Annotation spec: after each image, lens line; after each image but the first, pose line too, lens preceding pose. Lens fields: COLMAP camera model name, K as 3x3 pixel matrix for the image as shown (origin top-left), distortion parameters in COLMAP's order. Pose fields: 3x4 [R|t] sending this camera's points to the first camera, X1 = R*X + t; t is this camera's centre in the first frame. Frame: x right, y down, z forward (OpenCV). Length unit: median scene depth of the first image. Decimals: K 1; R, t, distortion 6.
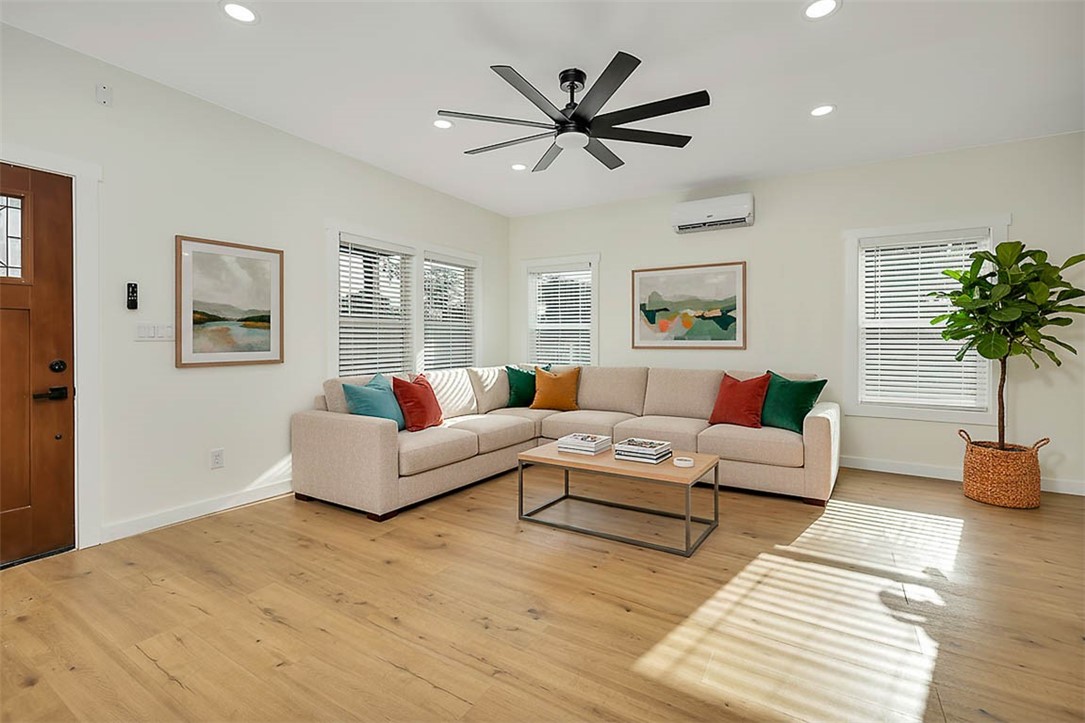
lens RADIAL K [[475.9, 0, 541.7], [0, 475.9, 336.5], [0, 0, 1]] dist [0.000885, 0.000128]
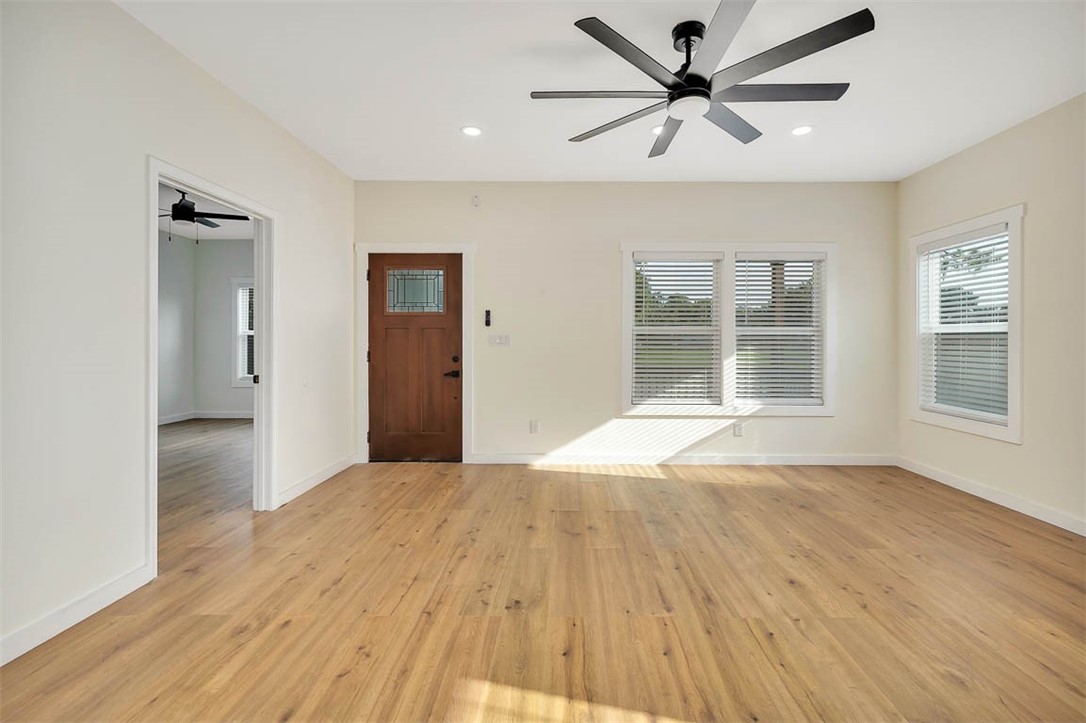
lens RADIAL K [[463.3, 0, 545.3], [0, 463.3, 340.8], [0, 0, 1]] dist [0.000248, 0.000043]
pose [[0.511634, -0.001403, -0.859202, 0.658527], [-0.009037, 0.999935, -0.007014, 0.003974], [0.859156, 0.011354, 0.511588, 0.389163]]
